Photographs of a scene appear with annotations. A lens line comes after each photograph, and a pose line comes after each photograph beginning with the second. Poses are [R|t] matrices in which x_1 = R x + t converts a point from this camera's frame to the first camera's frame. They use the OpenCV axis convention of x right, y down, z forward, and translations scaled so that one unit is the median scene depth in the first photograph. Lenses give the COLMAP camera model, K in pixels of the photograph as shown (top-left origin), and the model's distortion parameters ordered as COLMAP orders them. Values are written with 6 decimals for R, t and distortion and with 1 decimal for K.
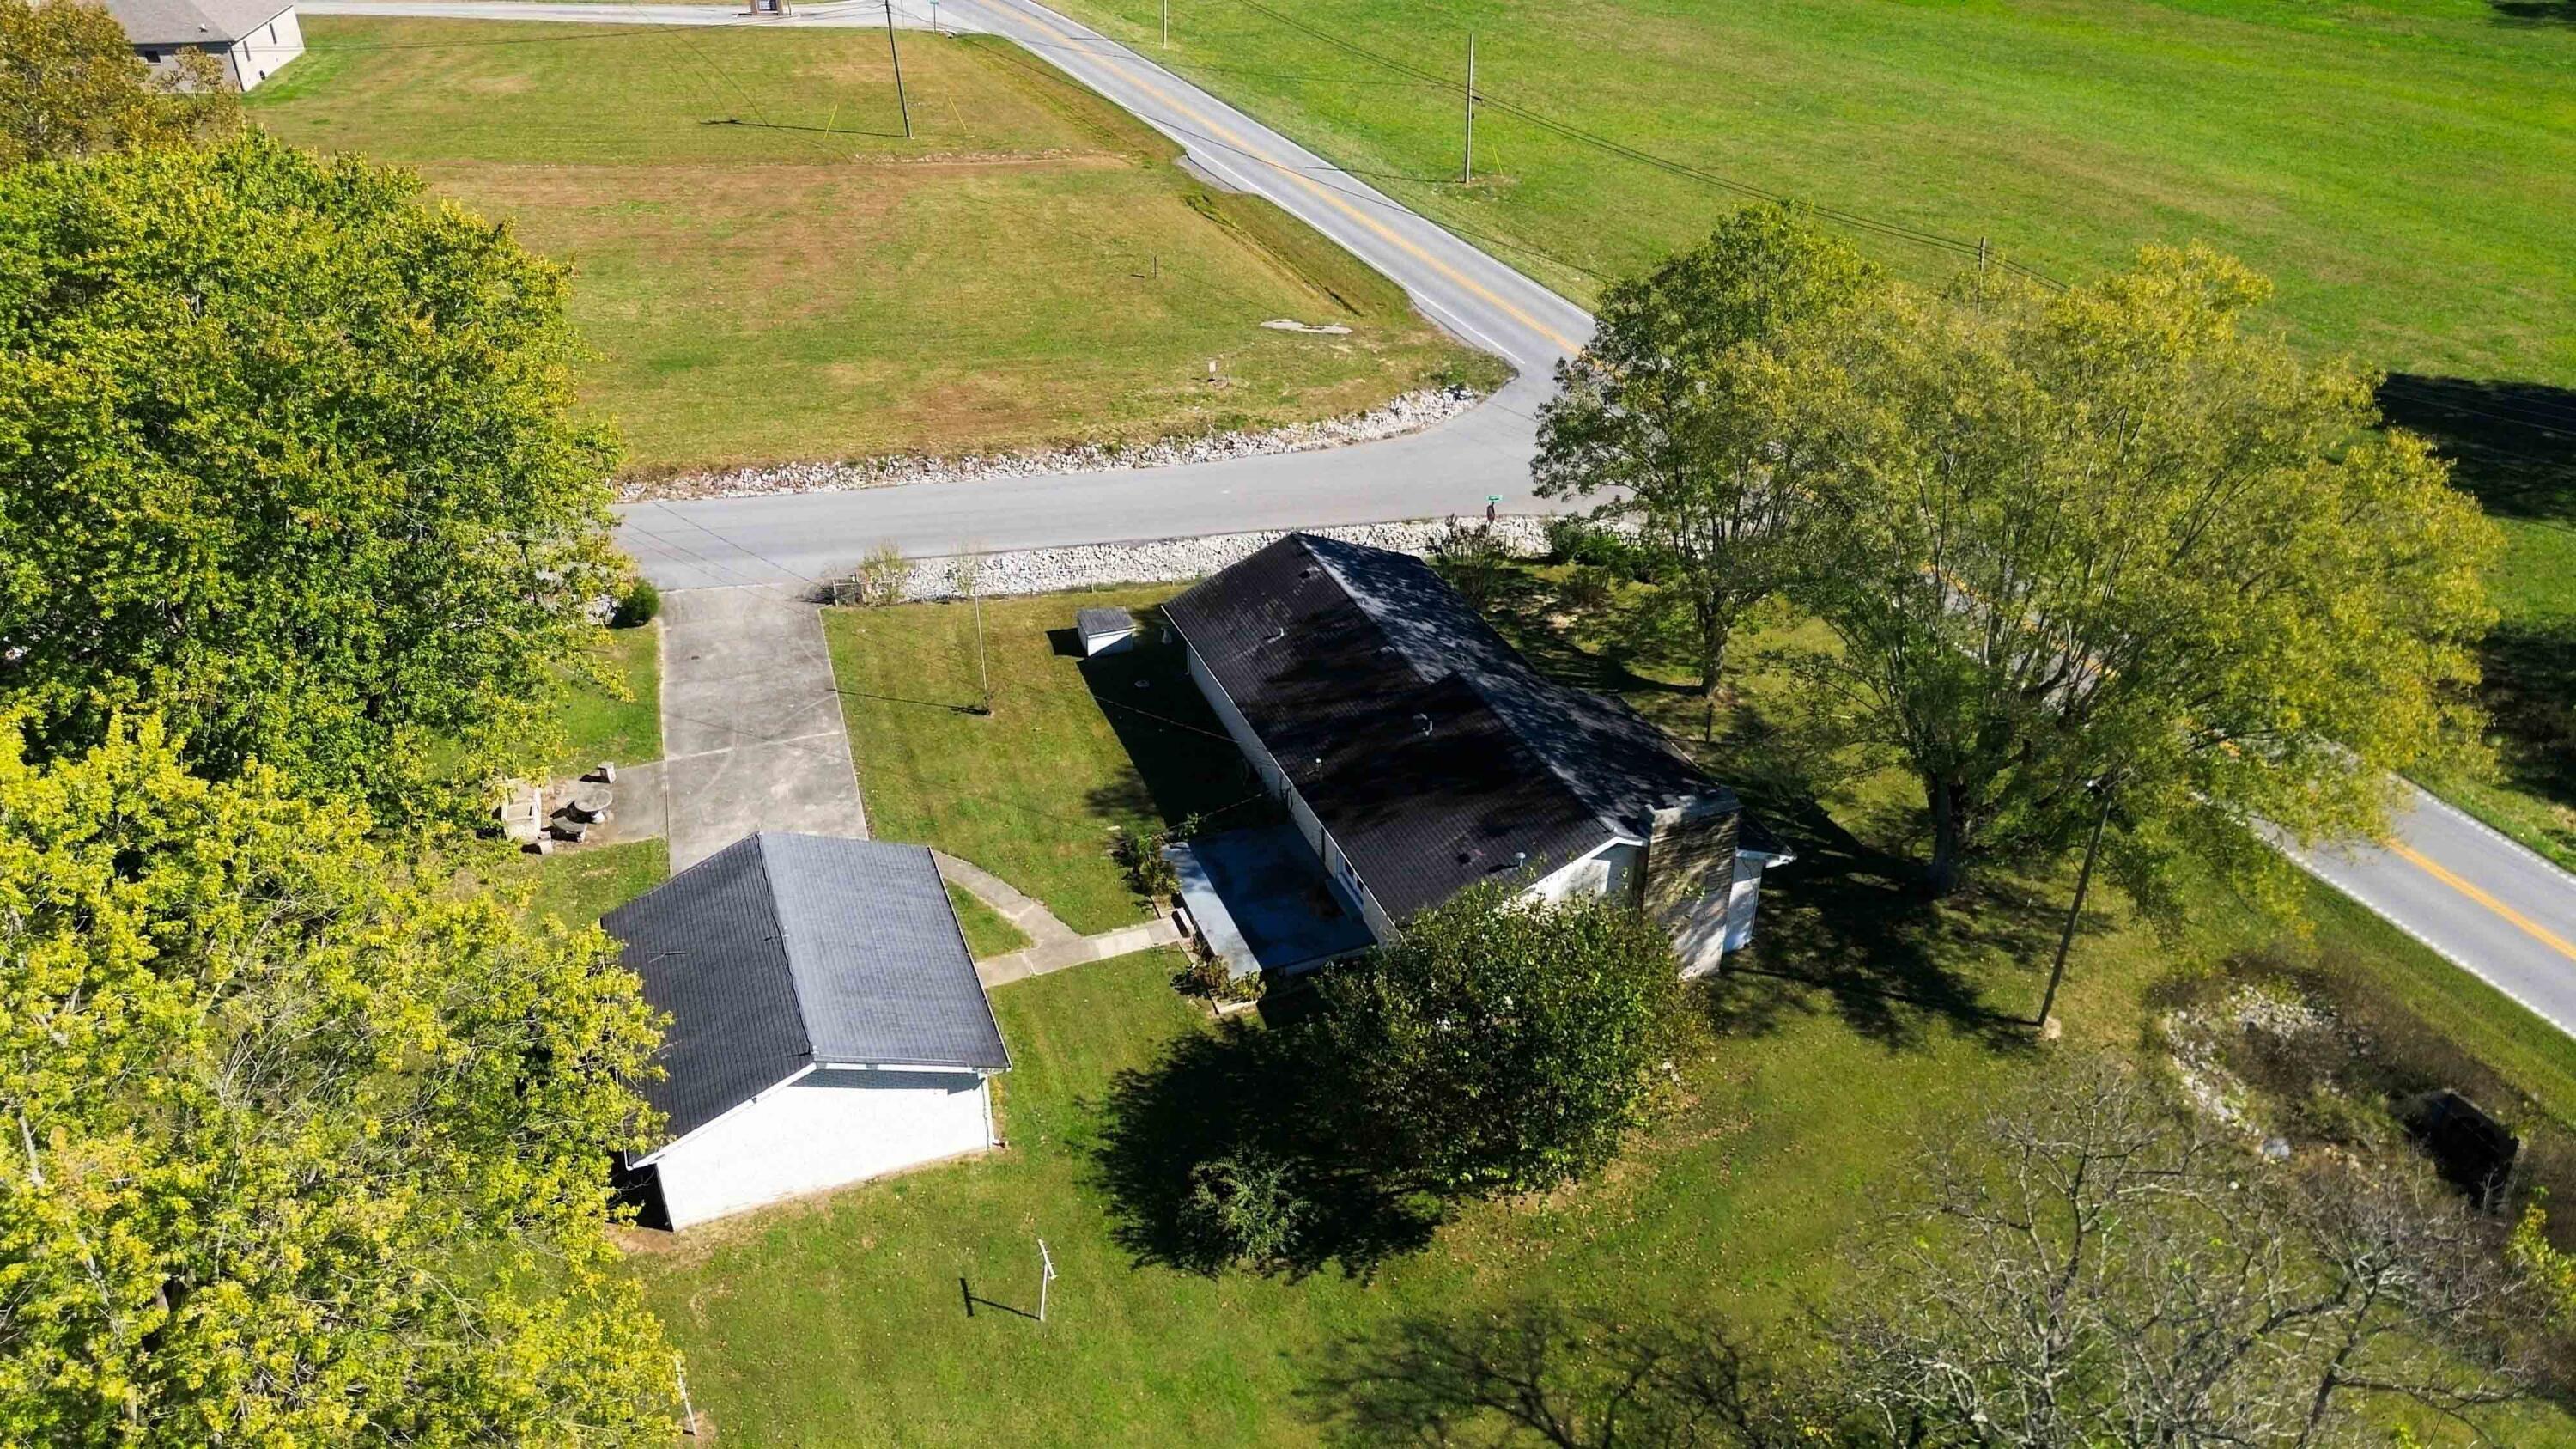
lens RADIAL K [[1801.7, 0, 1294.9], [0, 1801.7, 726.9], [0, 0, 1]] dist [0.096370, -0.110690]
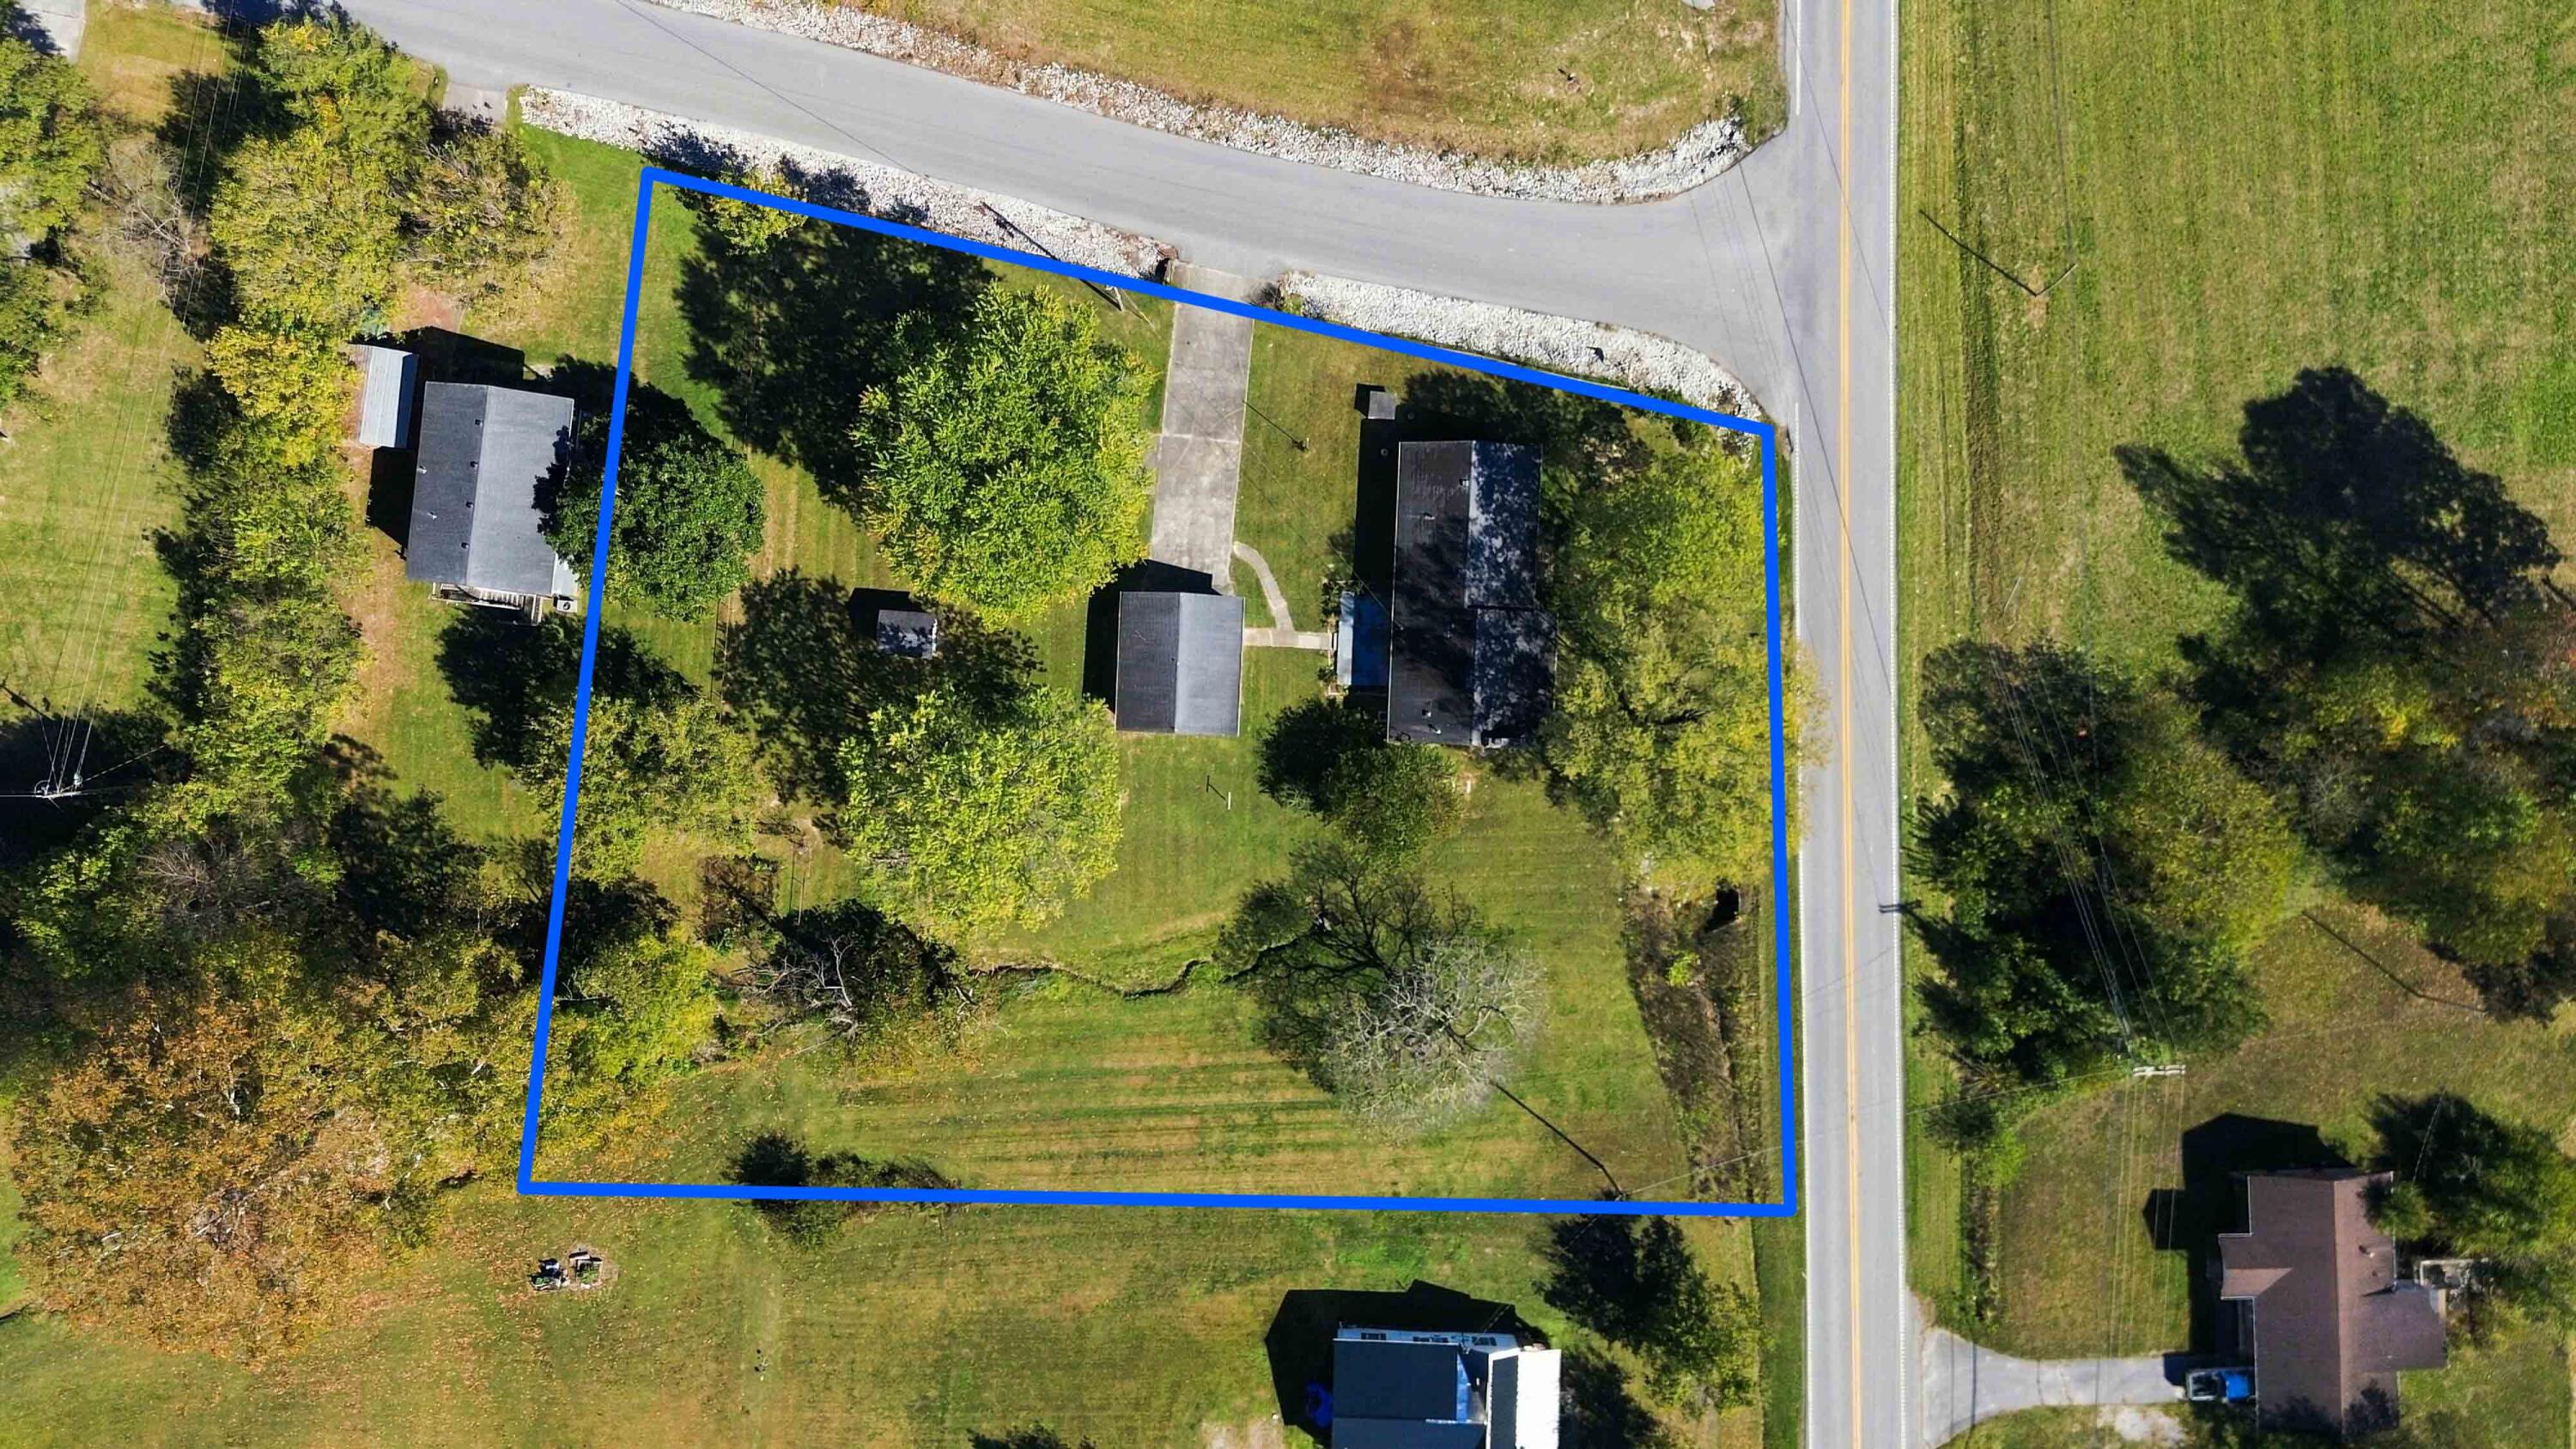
lens RADIAL K [[1801.7, 0, 1294.9], [0, 1801.7, 726.9], [0, 0, 1]] dist [0.096370, -0.110690]
pose [[0.914491, 0.404590, -0.003679, -0.054249], [-0.210000, 0.482393, 0.850410, -1.906436], [0.345842, -0.776919, 0.526108, -0.411840]]
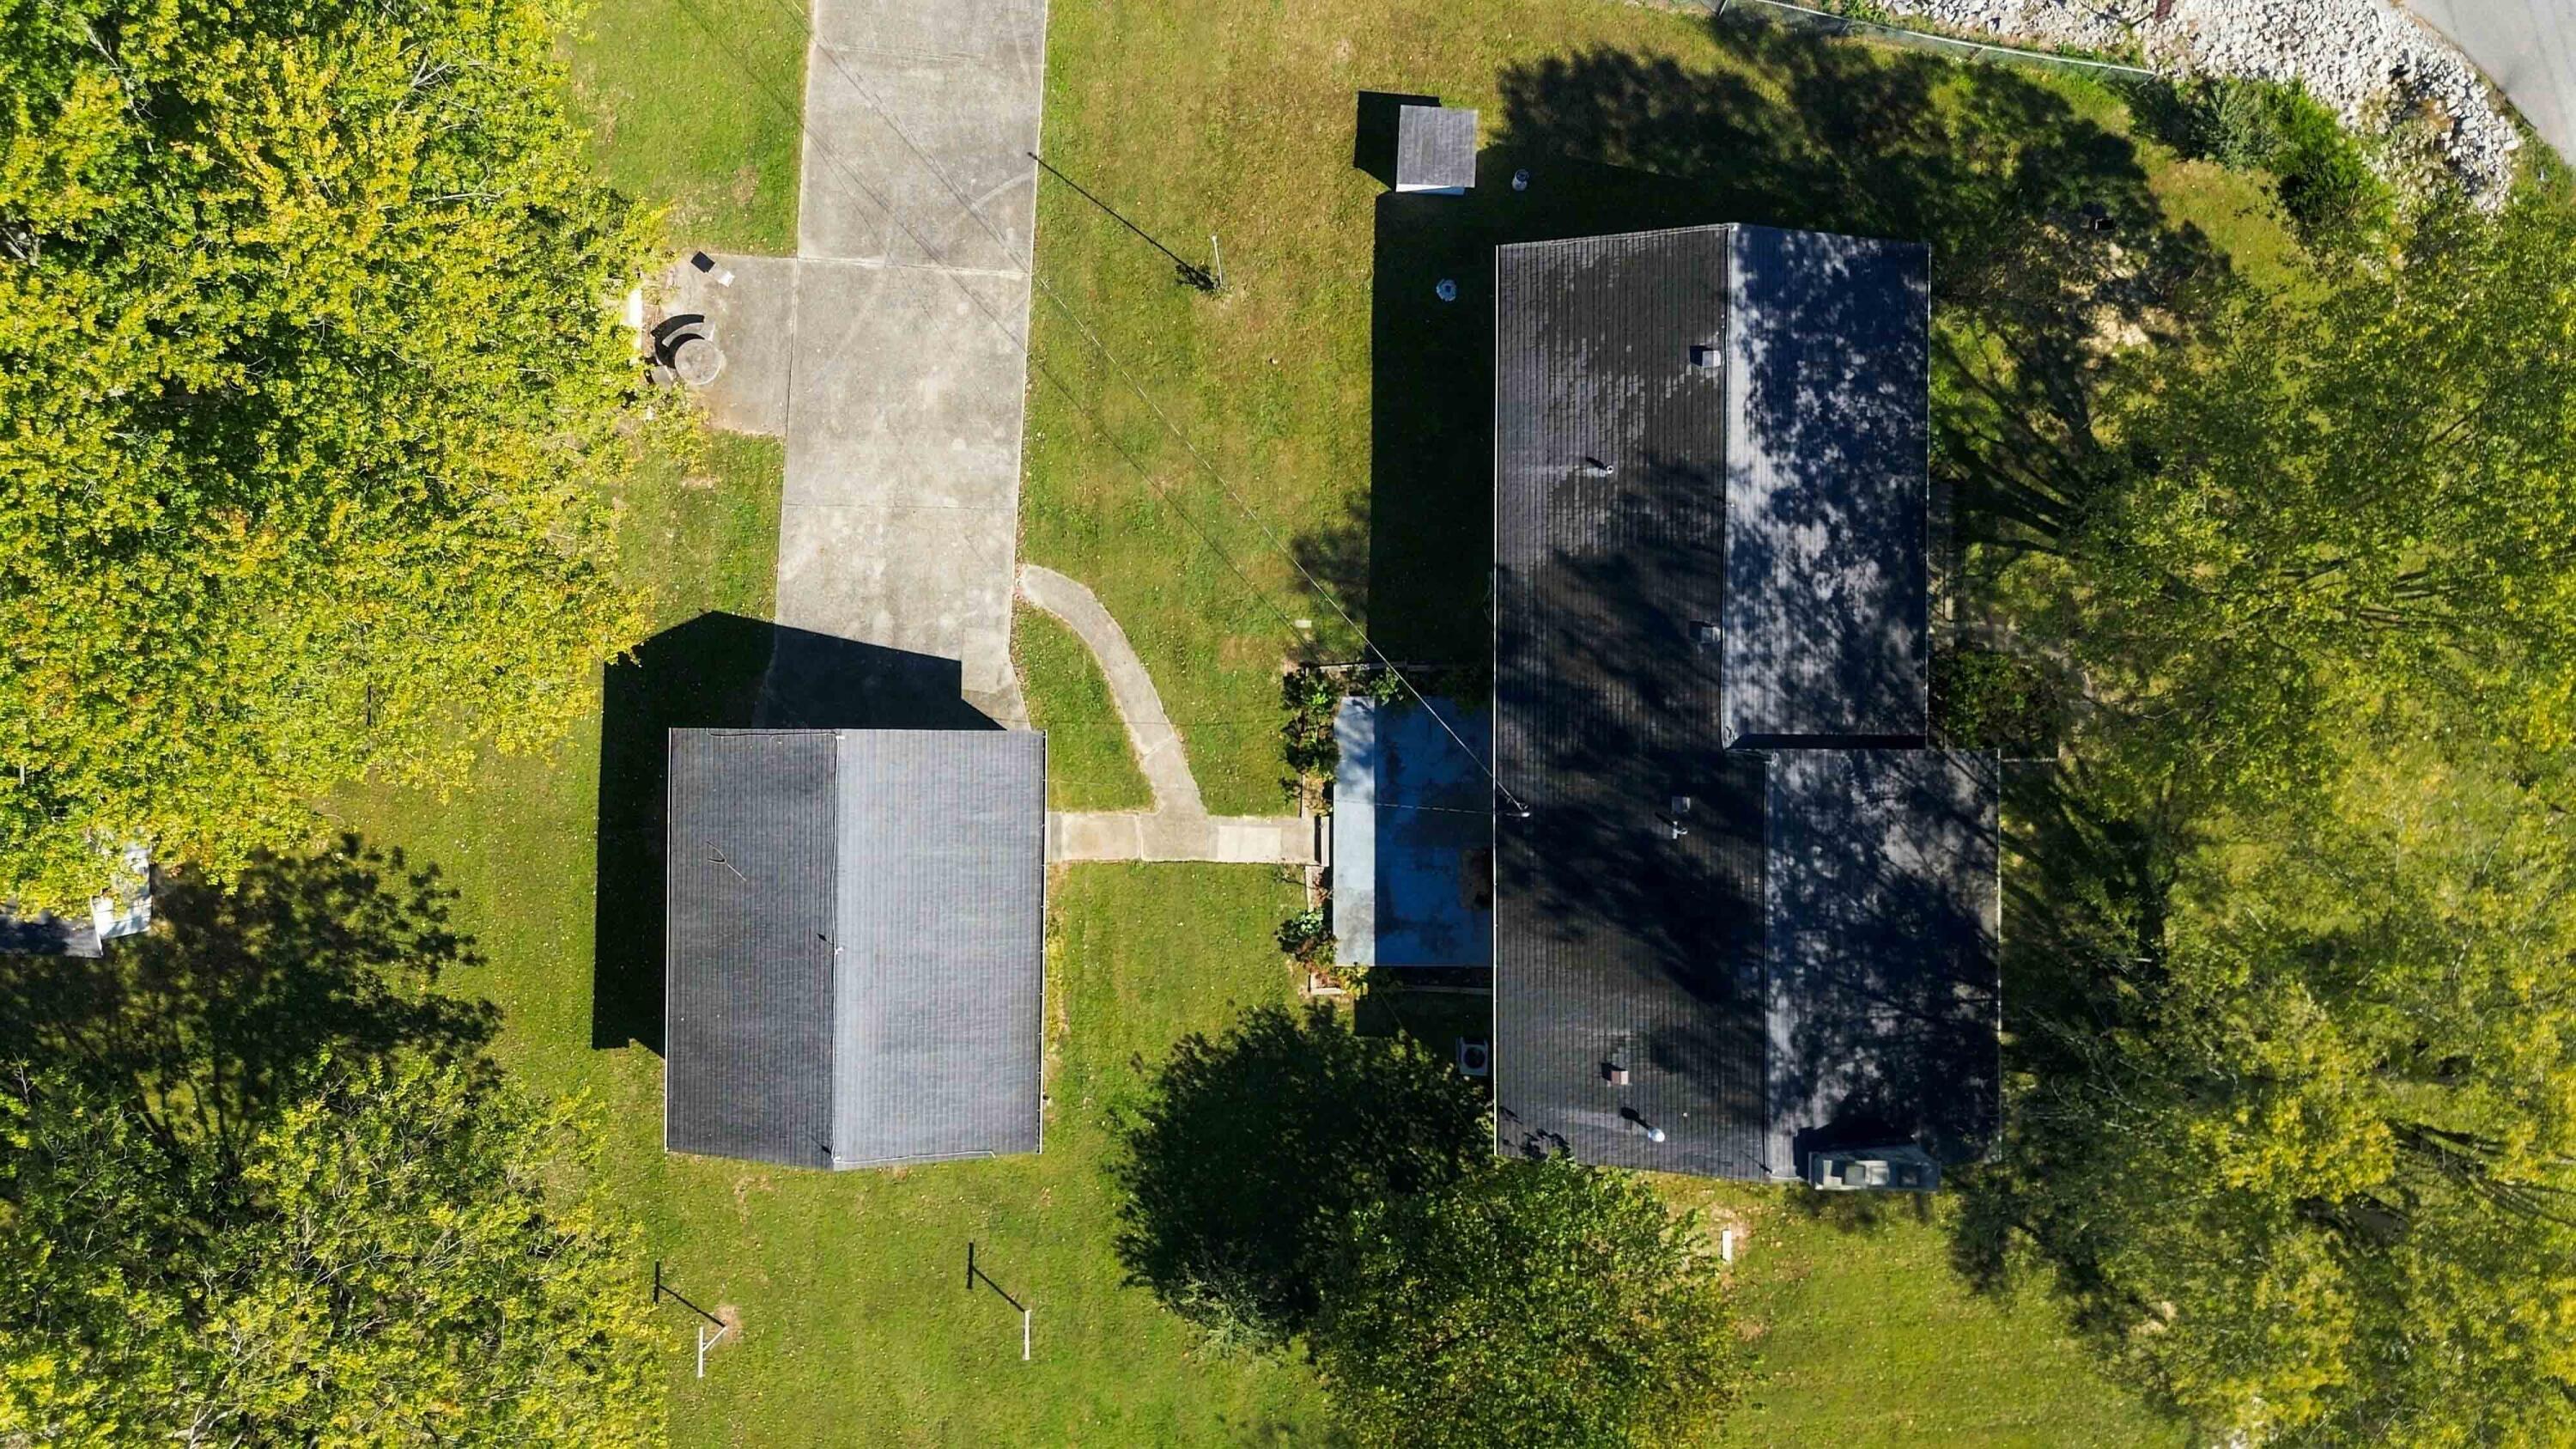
lens RADIAL K [[1801.7, 0, 1294.9], [0, 1801.7, 726.9], [0, 0, 1]] dist [0.096370, -0.110690]
pose [[0.928935, 0.370242, -0.000575, -0.092713], [-0.193546, 0.486927, 0.851729, -0.638980], [0.315626, -0.791090, 0.523982, 0.578773]]
